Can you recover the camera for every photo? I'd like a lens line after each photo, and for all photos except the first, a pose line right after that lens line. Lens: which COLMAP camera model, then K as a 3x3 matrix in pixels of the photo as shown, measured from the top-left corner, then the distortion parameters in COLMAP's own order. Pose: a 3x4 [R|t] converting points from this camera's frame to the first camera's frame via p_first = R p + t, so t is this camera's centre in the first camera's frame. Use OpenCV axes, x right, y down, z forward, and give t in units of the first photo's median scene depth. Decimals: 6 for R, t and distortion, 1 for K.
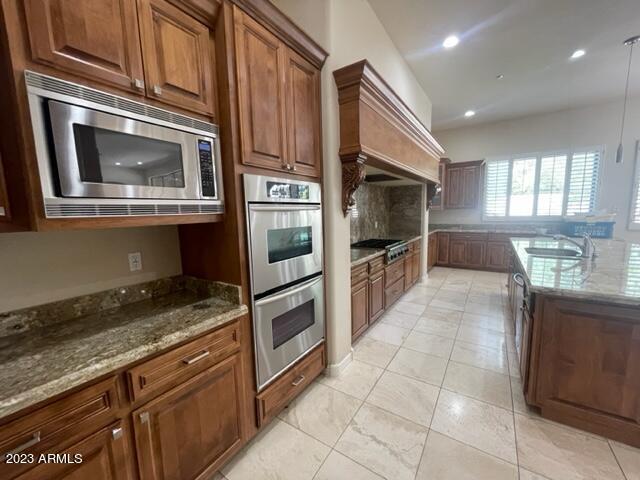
lens RADIAL K [[258.1, 0, 320.0], [0, 258.1, 240.0], [0, 0, 1]] dist [0.000419, 0.000054]
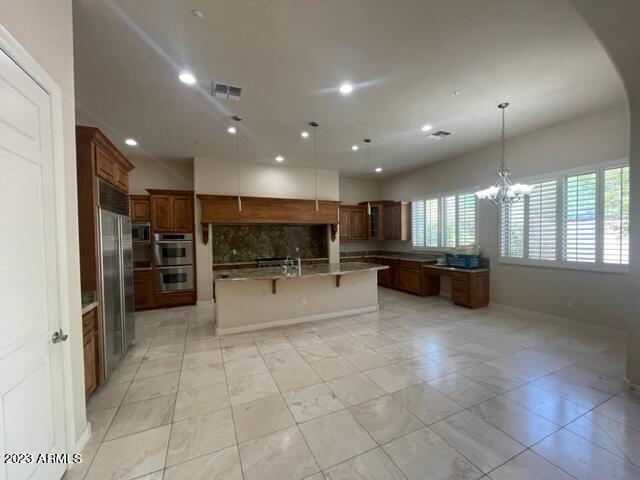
lens RADIAL K [[258.1, 0, 320.0], [0, 258.1, 240.0], [0, 0, 1]] dist [0.000419, 0.000054]
pose [[0.851341, 0.014700, -0.524407, 1.154473], [-0.062913, 0.995254, -0.074236, -0.009078], [0.520827, 0.096193, 0.848225, -0.294994]]
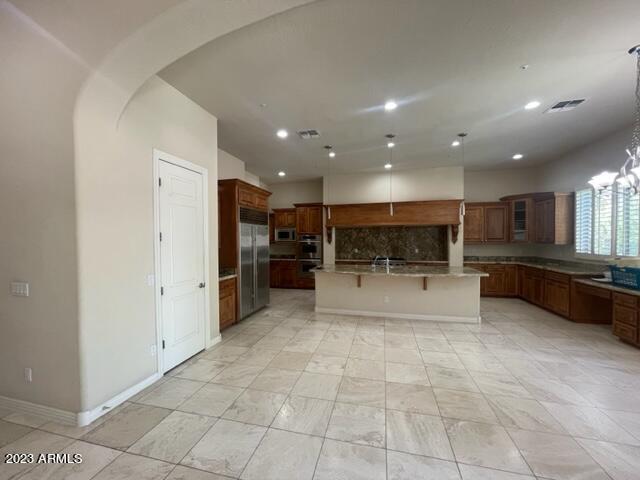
lens RADIAL K [[258.1, 0, 320.0], [0, 258.1, 240.0], [0, 0, 1]] dist [0.000419, 0.000054]
pose [[0.344556, 0.026562, -0.938390, 1.487484], [-0.107814, 0.994105, -0.011448, -0.043143], [0.932554, 0.105116, 0.345388, -0.130089]]
